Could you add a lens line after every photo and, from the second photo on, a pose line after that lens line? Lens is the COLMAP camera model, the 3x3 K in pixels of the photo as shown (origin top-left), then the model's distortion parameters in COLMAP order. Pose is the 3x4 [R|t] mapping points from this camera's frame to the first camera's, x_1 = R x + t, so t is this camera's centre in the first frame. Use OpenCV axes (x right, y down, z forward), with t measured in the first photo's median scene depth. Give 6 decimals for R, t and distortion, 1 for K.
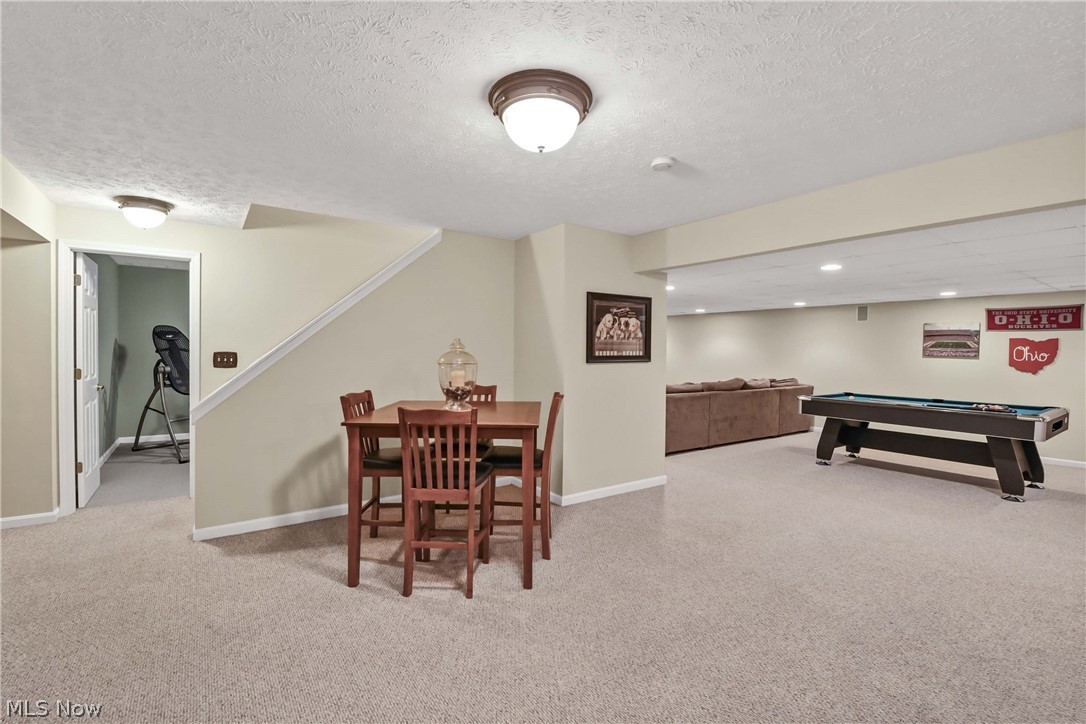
lens RADIAL K [[499.4, 0, 544.1], [0, 499.4, 361.4], [0, 0, 1]] dist [-0.004098, -0.001556]
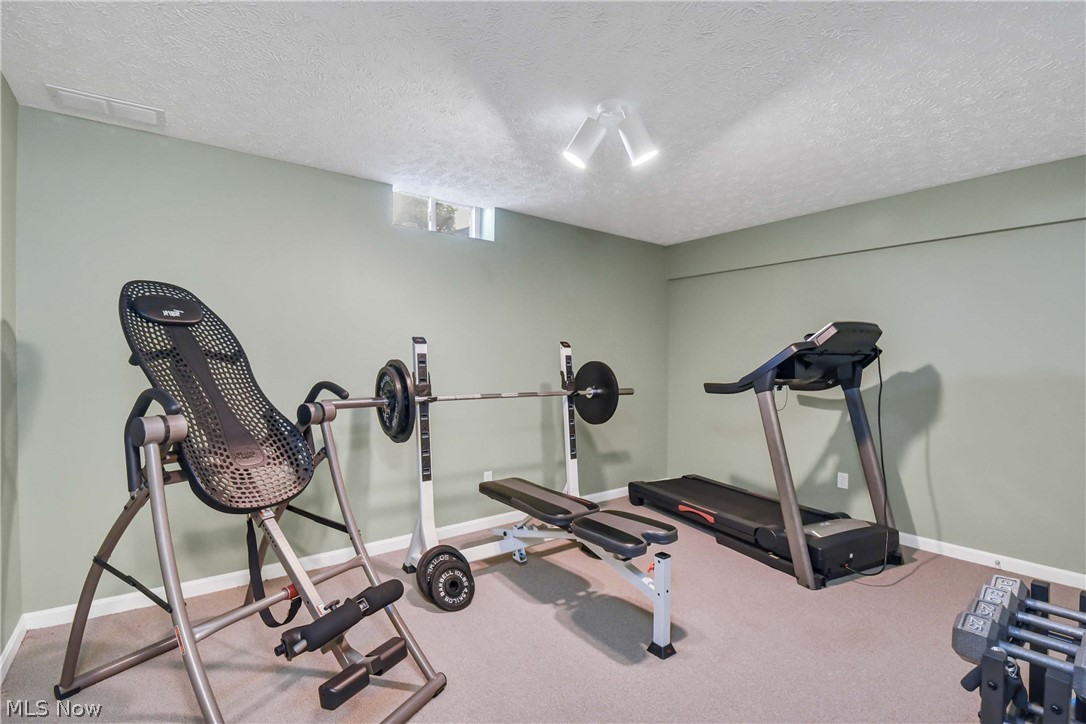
lens RADIAL K [[499.4, 0, 534.5], [0, 499.4, 364.0], [0, 0, 1]] dist [-0.004098, -0.001556]
pose [[0.999602, -0.014281, 0.024327, -0.560654], [0.014405, 0.999884, -0.004946, -0.013337], [-0.024253, 0.005294, 0.999692, 0.715565]]
